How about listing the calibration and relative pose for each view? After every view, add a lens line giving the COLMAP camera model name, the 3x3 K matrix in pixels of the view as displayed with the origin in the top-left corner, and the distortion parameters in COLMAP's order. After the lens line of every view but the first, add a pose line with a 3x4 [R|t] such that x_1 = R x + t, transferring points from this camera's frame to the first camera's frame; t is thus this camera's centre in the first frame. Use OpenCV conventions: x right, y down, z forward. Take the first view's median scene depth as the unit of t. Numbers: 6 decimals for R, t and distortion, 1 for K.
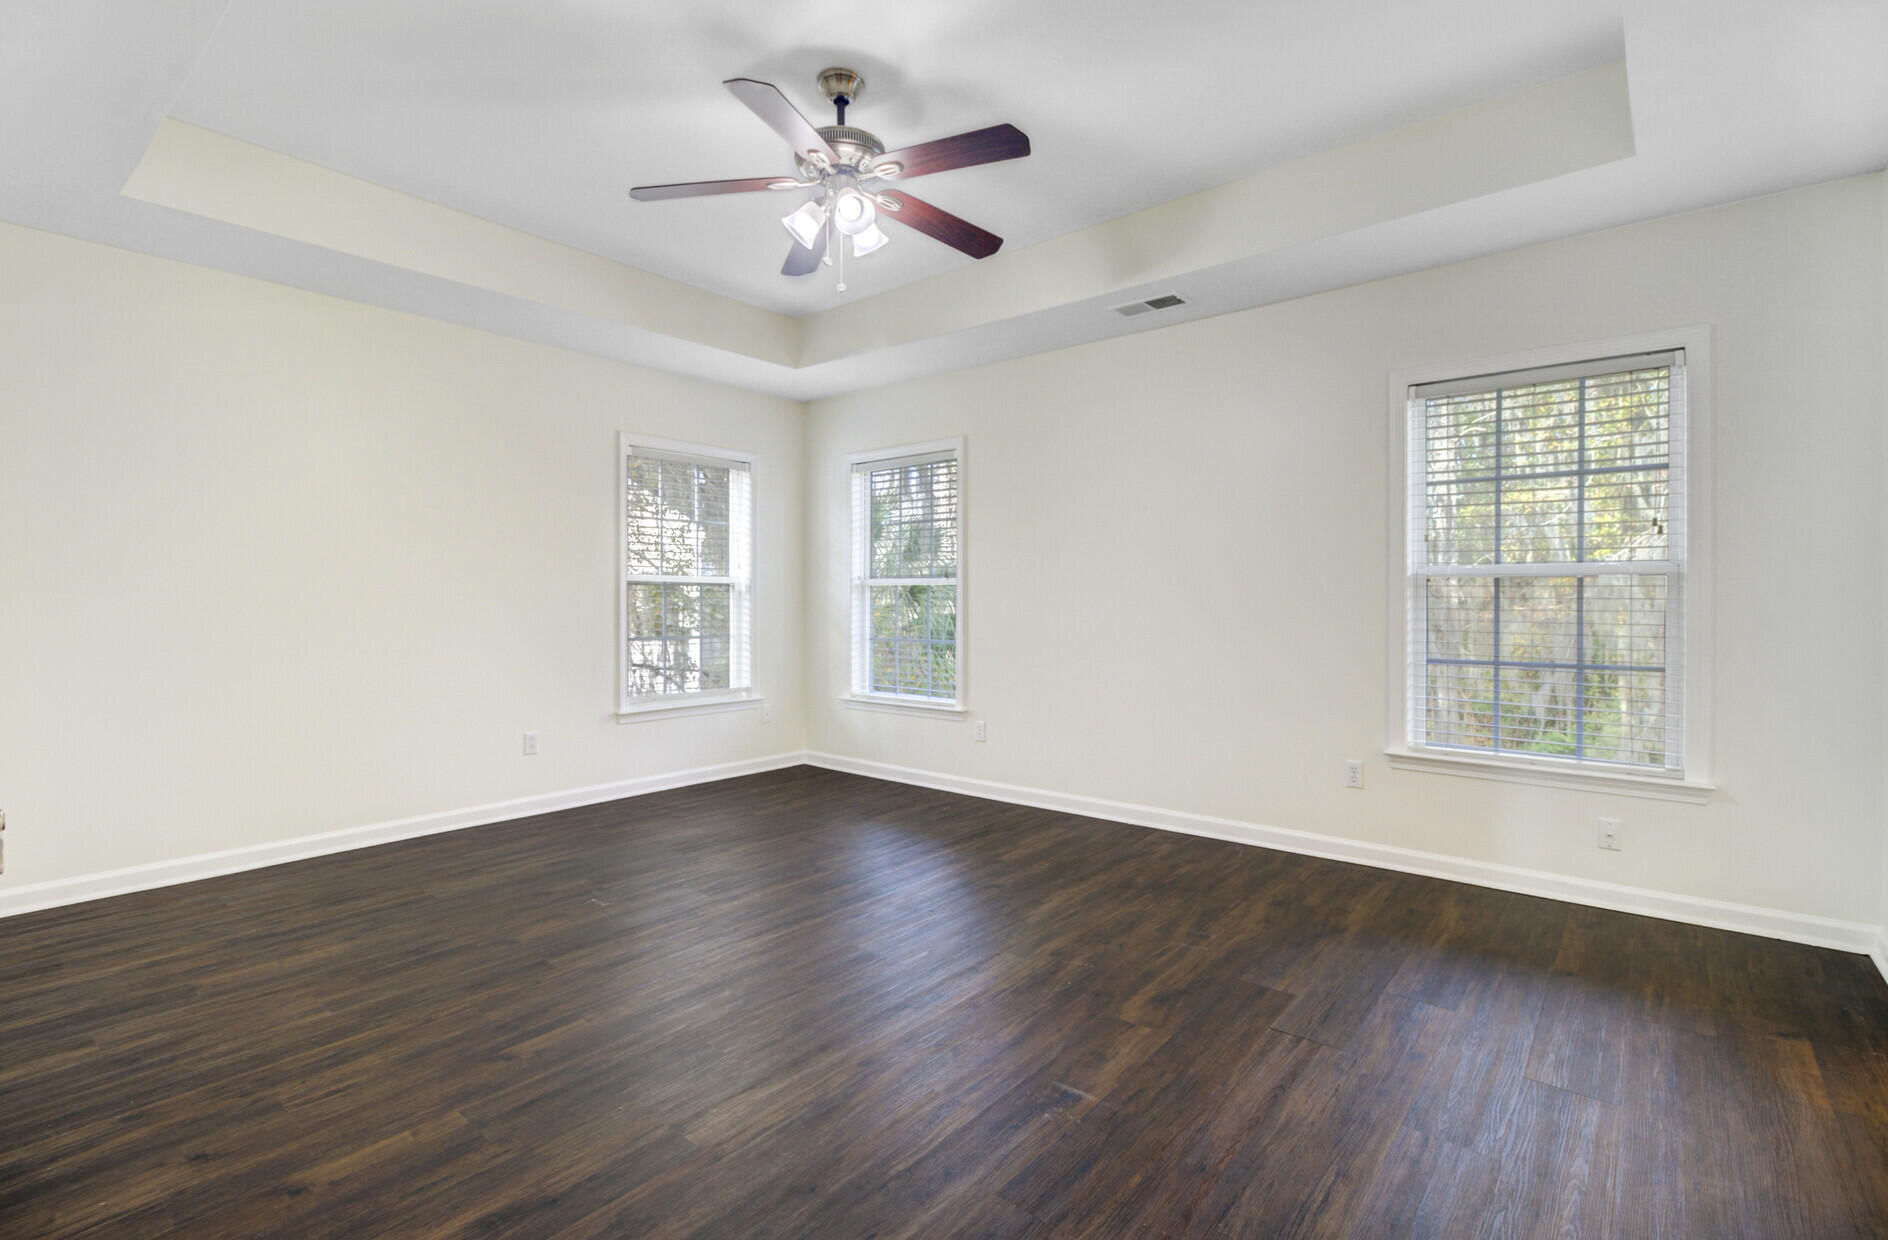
lens RADIAL K [[879.4, 0, 922.4], [0, 879.4, 604.7], [0, 0, 1]] dist [-0.001477, -0.000372]
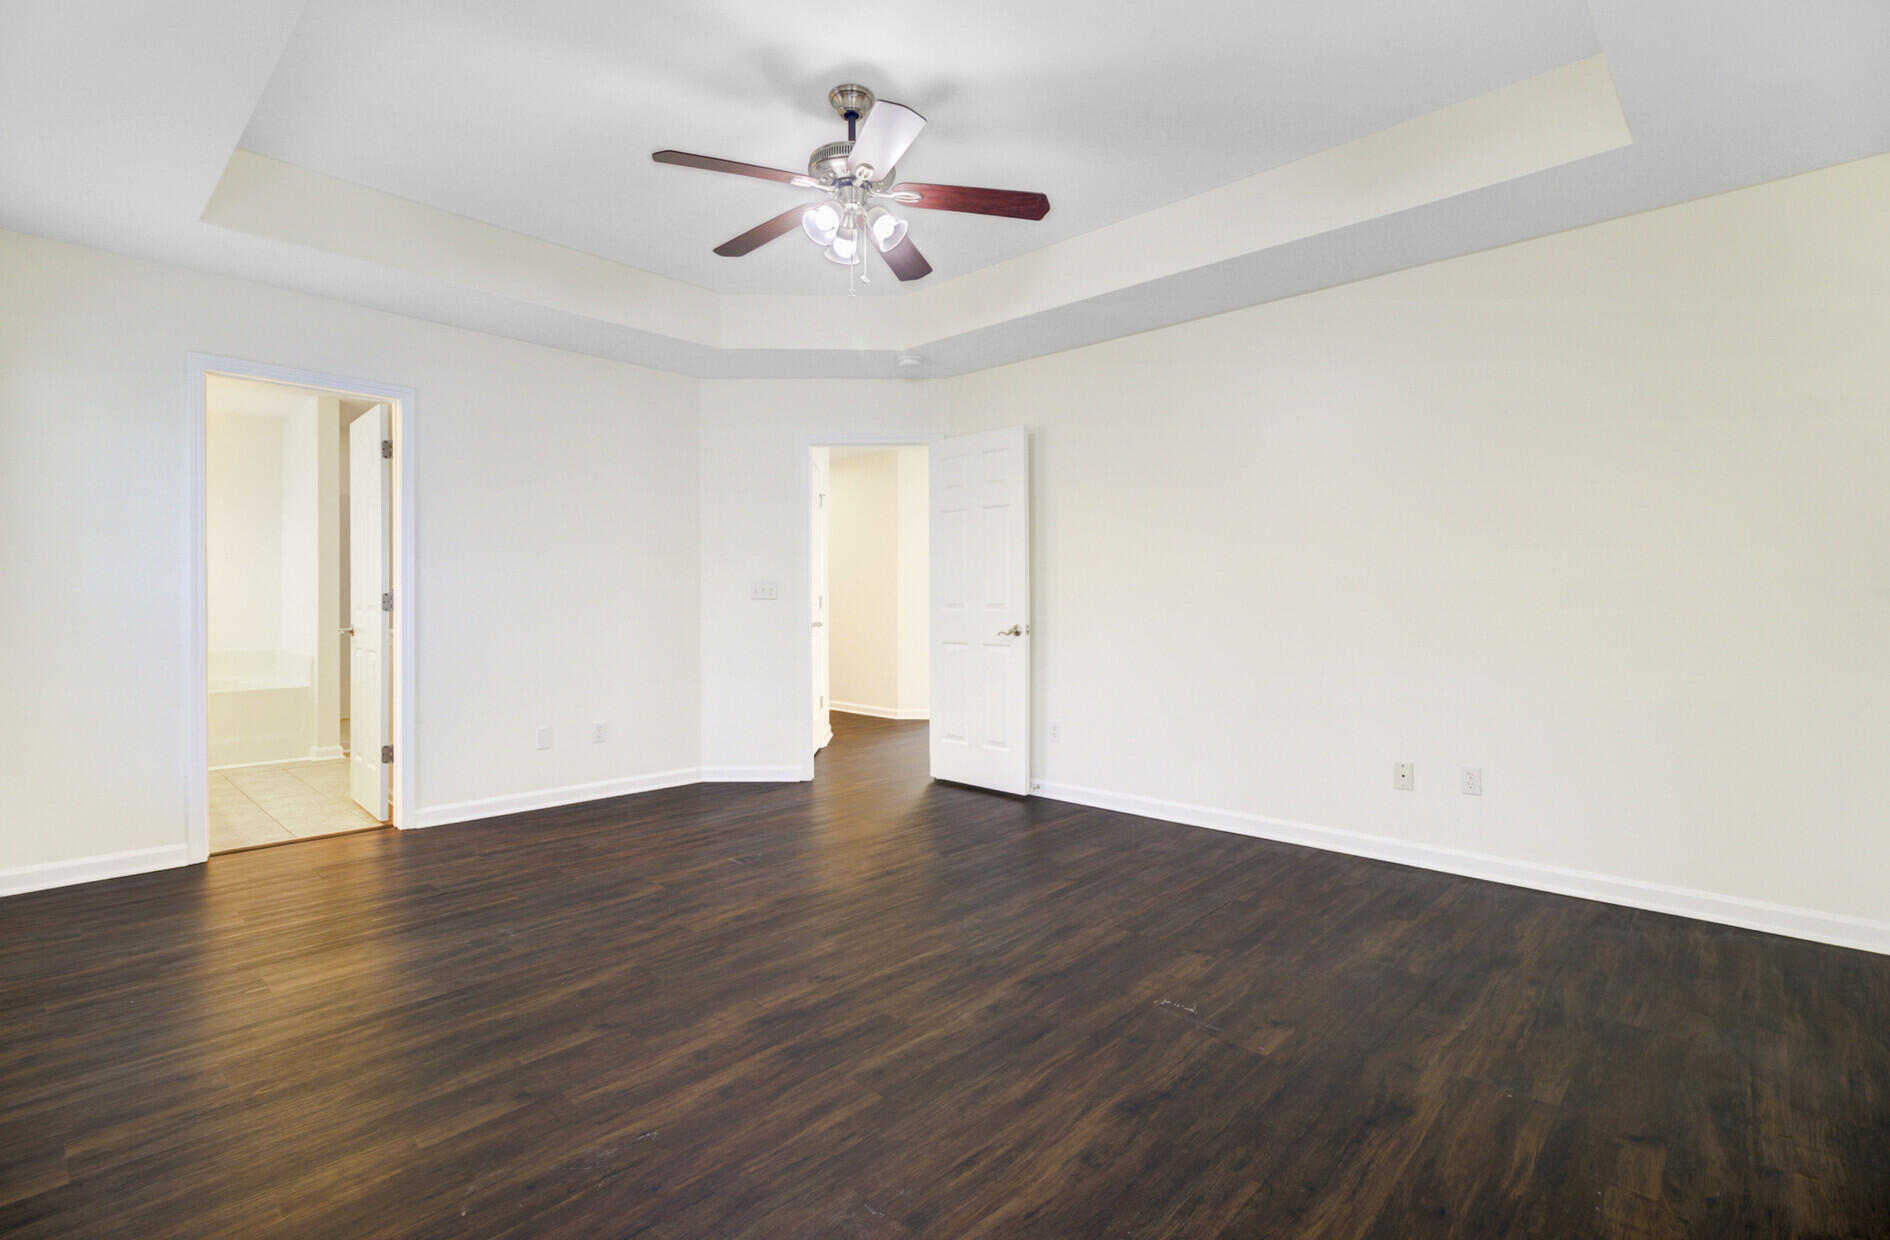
lens RADIAL K [[880.3, 0, 923.4], [0, 880.3, 604.7], [0, 0, 1]] dist [-0.001477, -0.000372]
pose [[-0.998276, 0.001696, 0.058676, -0.239416], [0.002030, 0.999982, 0.005623, 0.005534], [-0.058665, 0.005733, -0.998261, 2.058320]]
